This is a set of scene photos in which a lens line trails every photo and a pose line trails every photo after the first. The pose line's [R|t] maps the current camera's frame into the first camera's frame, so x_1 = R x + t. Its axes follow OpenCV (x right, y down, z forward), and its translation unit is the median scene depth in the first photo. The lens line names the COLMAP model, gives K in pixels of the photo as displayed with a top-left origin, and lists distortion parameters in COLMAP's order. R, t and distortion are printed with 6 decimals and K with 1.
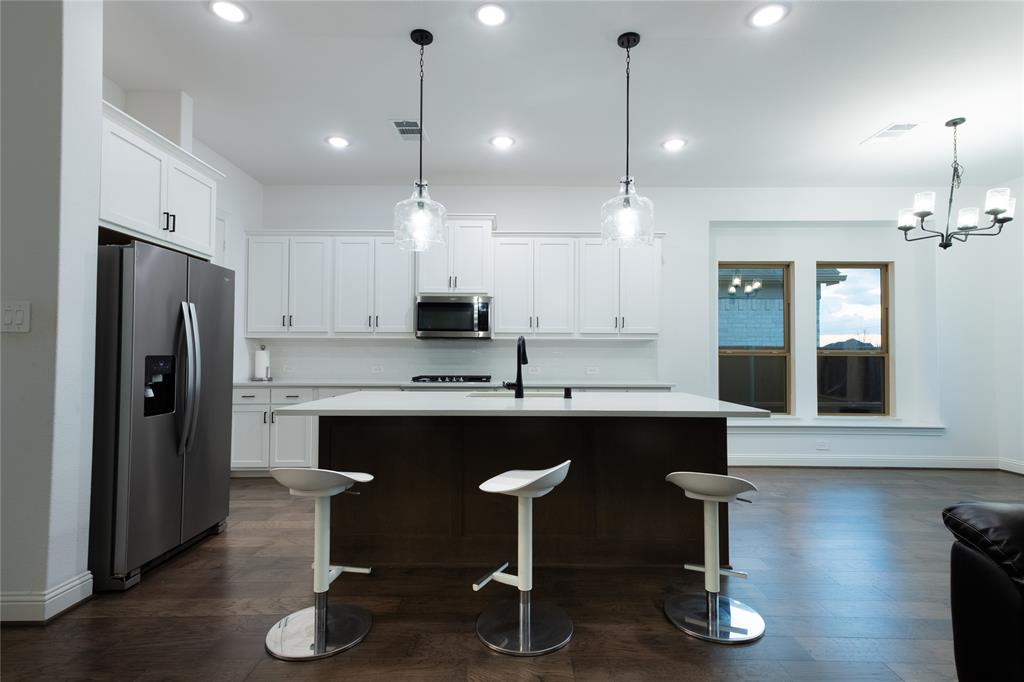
lens RADIAL K [[502.9, 0, 512.0], [0, 502.9, 341.0], [0, 0, 1]] dist [0.025289, -0.000288]
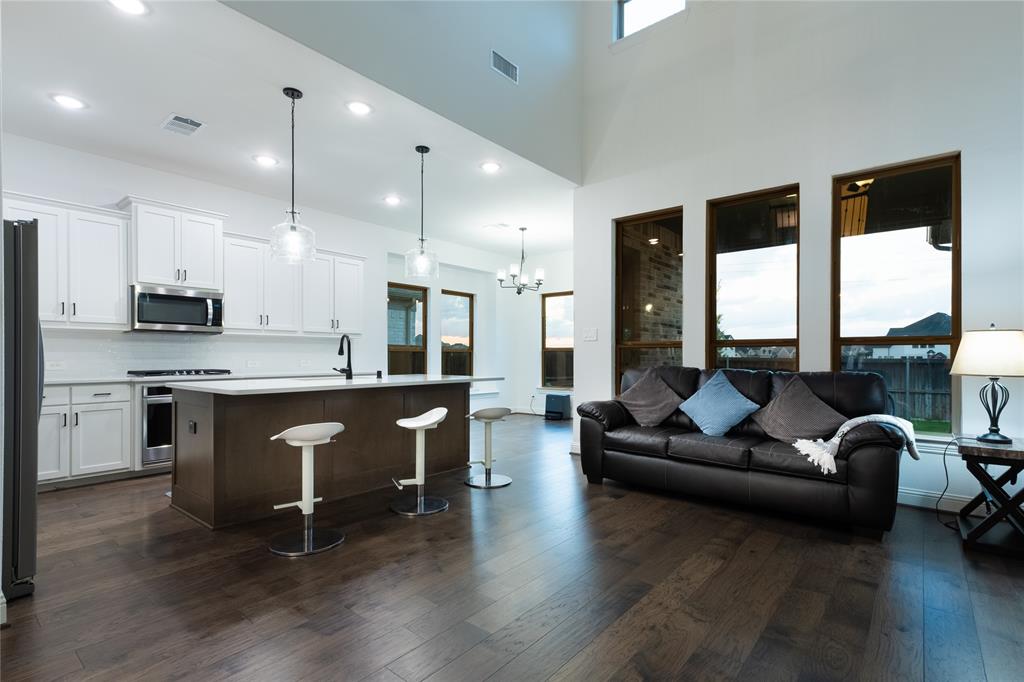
lens RADIAL K [[500.1, 0, 516.7], [0, 500.1, 357.9], [0, 0, 1]] dist [0.001814, 0.000297]
pose [[0.632398, -0.005285, 0.774626, -0.485269], [-0.024673, 0.999332, 0.026962, 0.002751], [-0.774251, -0.036163, 0.631845, -0.139730]]
